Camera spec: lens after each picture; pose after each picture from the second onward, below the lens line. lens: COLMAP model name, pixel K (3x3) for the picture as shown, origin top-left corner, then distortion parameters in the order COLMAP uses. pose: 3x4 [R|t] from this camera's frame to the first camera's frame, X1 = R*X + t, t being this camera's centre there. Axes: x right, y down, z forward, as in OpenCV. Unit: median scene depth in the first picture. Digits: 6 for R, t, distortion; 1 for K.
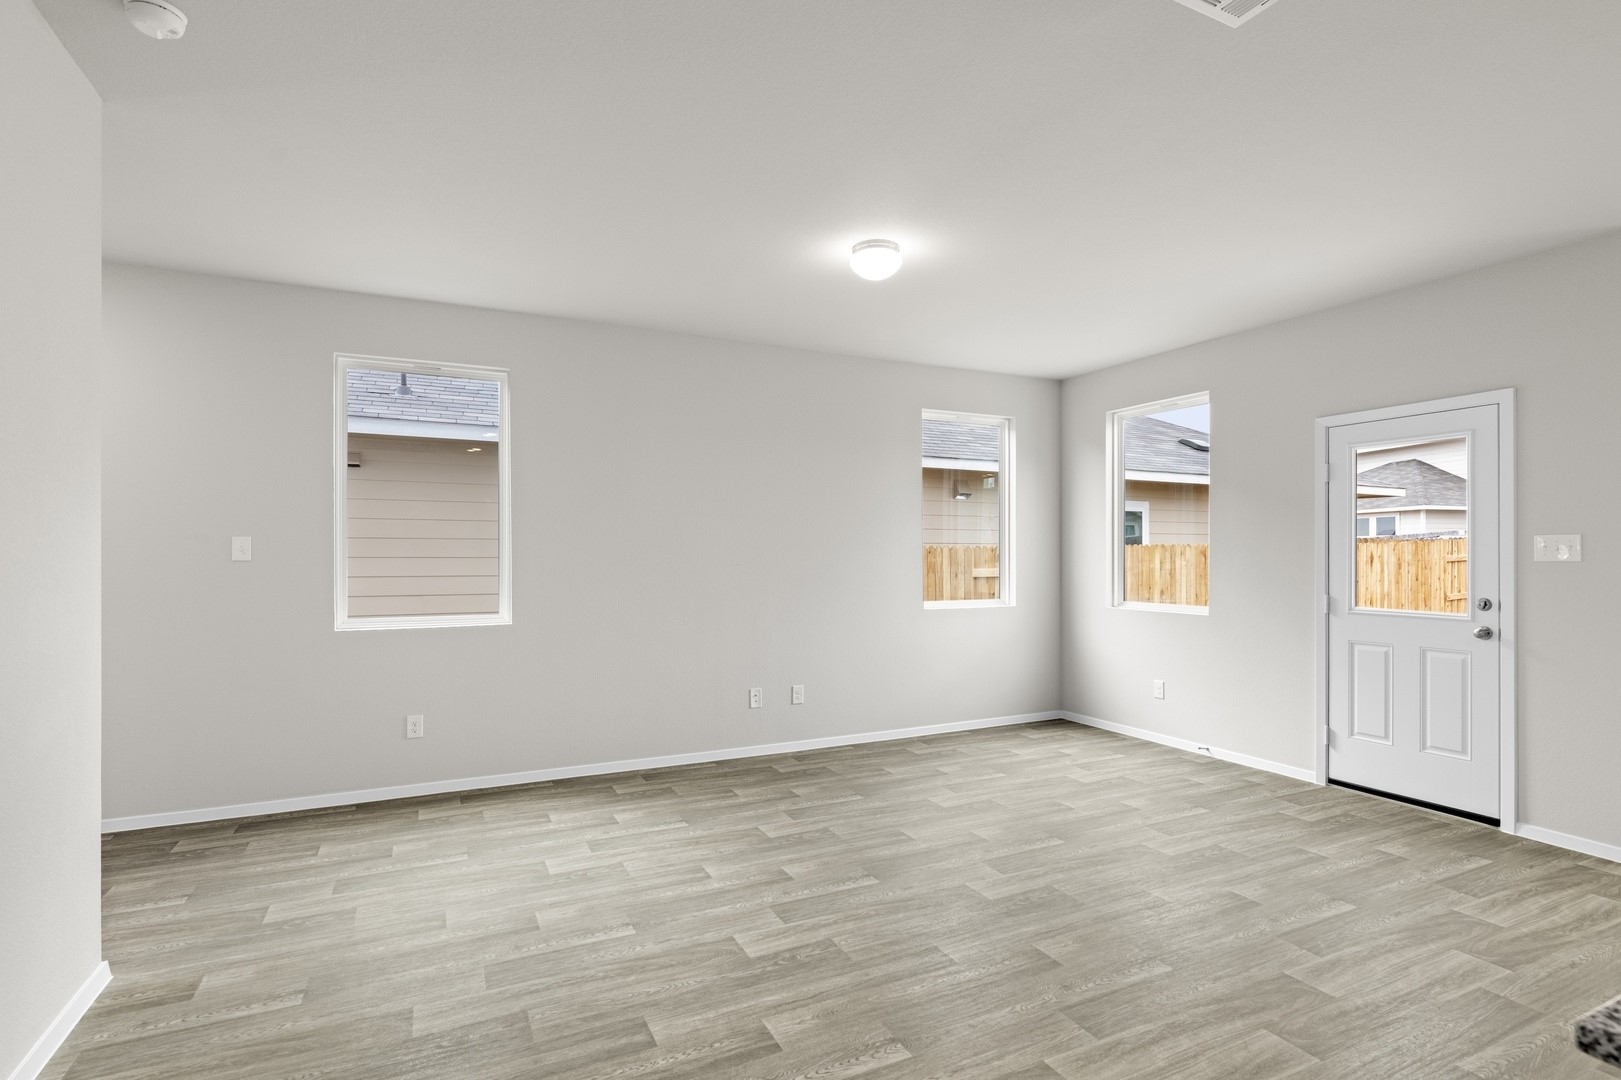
lens RADIAL K [[785.2, 0, 811.5], [0, 785.2, 547.5], [0, 0, 1]] dist [-0.013337, 0.002285]
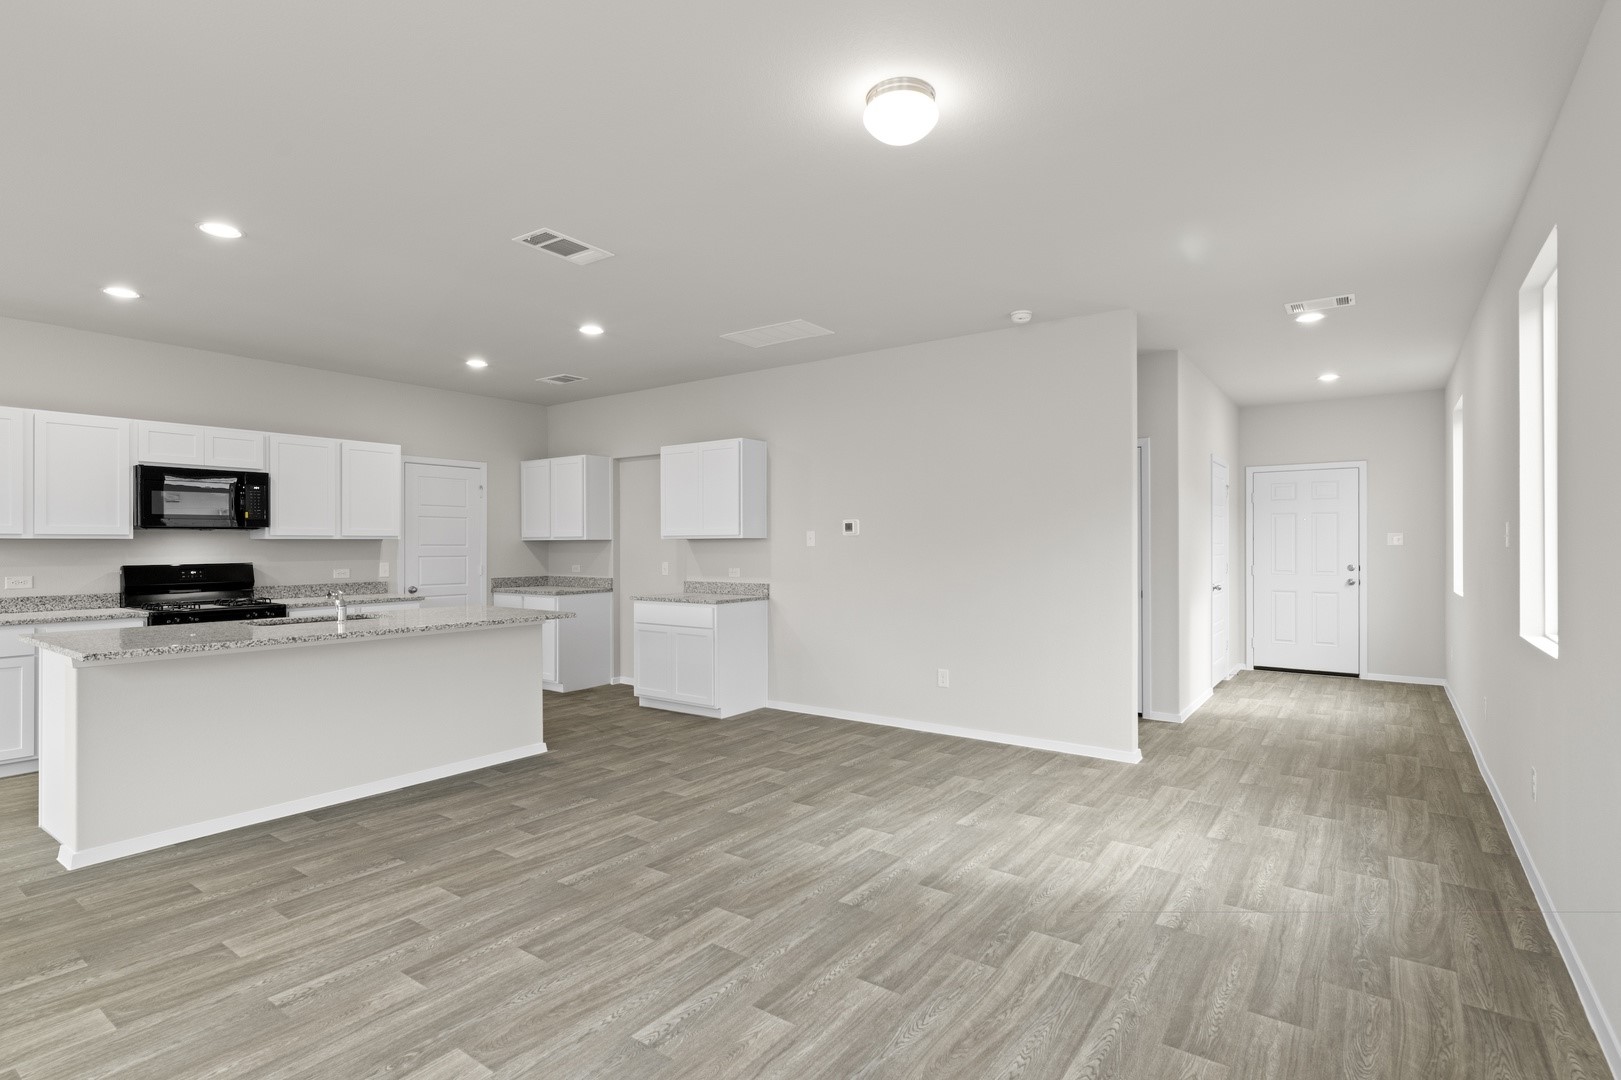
lens RADIAL K [[785.2, 0, 811.9], [0, 785.2, 546.9], [0, 0, 1]] dist [-0.013337, 0.002285]
pose [[-0.879990, 0.004437, -0.474972, 0.486995], [0.006943, 0.999970, -0.003522, 0.016396], [0.474942, -0.006397, -0.879994, 1.600109]]
